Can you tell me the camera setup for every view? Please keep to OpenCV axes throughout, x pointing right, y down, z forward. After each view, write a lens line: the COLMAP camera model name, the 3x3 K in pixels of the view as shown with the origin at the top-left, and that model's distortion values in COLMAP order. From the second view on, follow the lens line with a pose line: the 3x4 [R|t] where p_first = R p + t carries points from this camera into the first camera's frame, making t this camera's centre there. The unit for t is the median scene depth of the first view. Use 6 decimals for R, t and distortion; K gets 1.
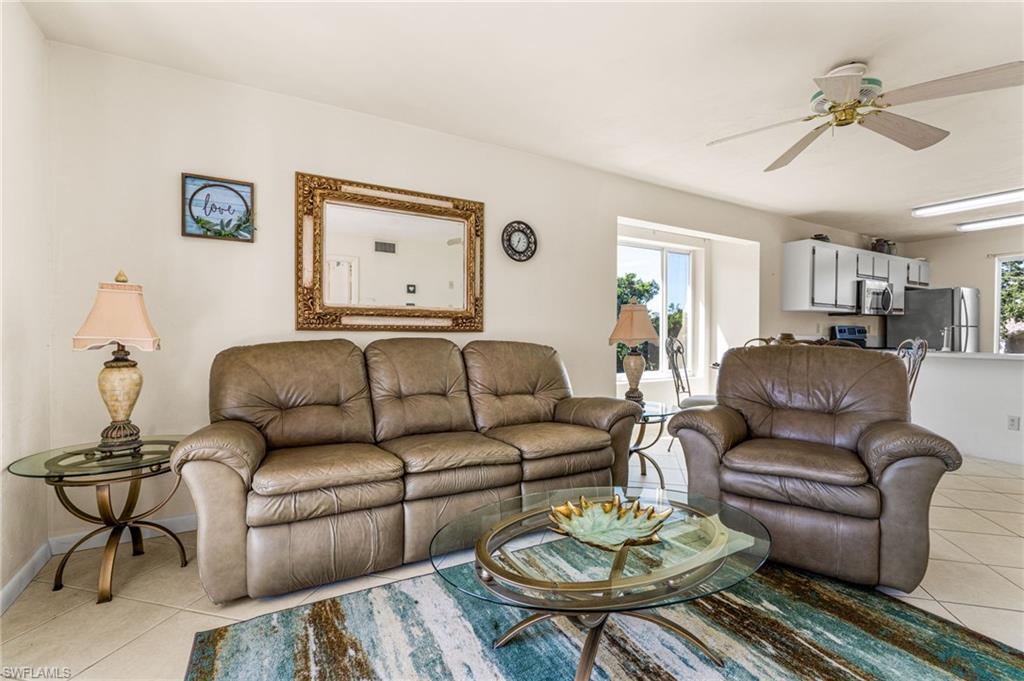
lens RADIAL K [[468.9, 0, 507.6], [0, 468.9, 340.3], [0, 0, 1]] dist [-0.002358, 0.000850]
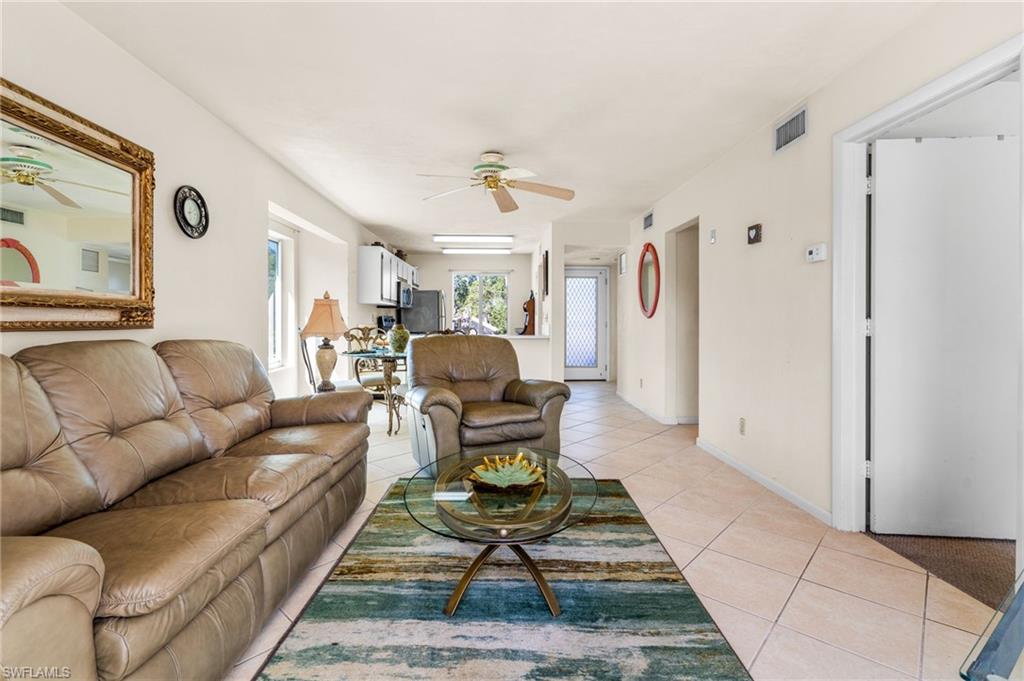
lens RADIAL K [[468.9, 0, 527.3], [0, 468.9, 319.9], [0, 0, 1]] dist [-0.002358, 0.000850]
pose [[0.459429, -0.001365, 0.888213, -0.488927], [0.009040, 0.999954, -0.003139, -0.026125], [-0.888168, 0.009471, 0.459421, 0.162918]]
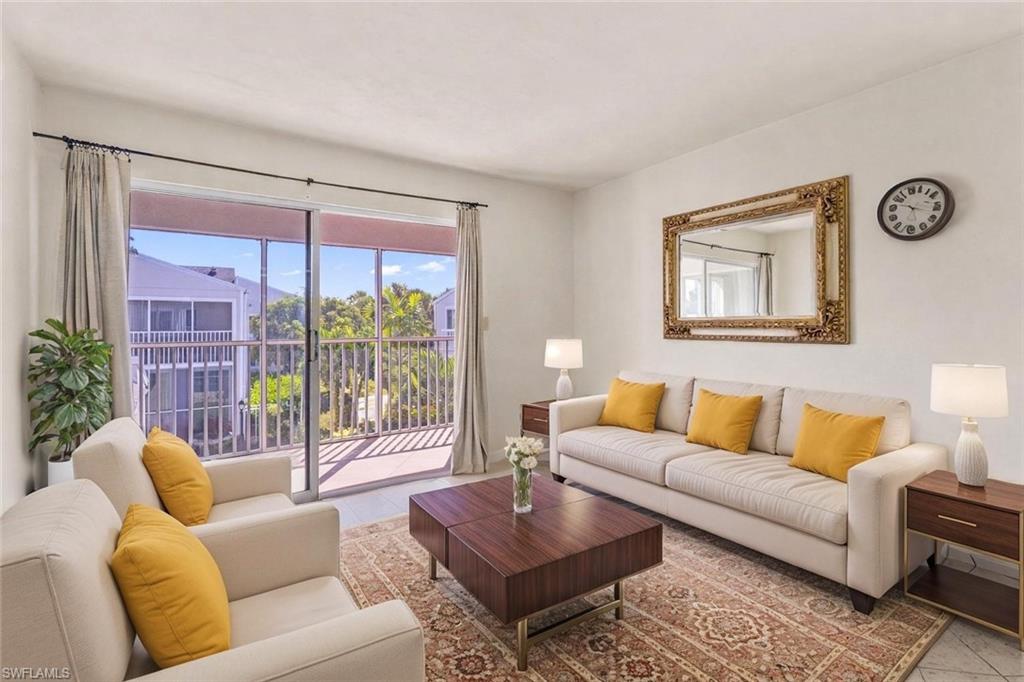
lens RADIAL K [[468.9, 0, 512.2], [0, 468.9, 323.7], [0, 0, 1]] dist [-0.002358, 0.000850]
pose [[0.056498, -0.007392, -0.998375, 0.761498], [-0.009753, 0.999921, -0.007955, -0.046001], [0.998355, 0.010186, 0.056422, 0.467916]]
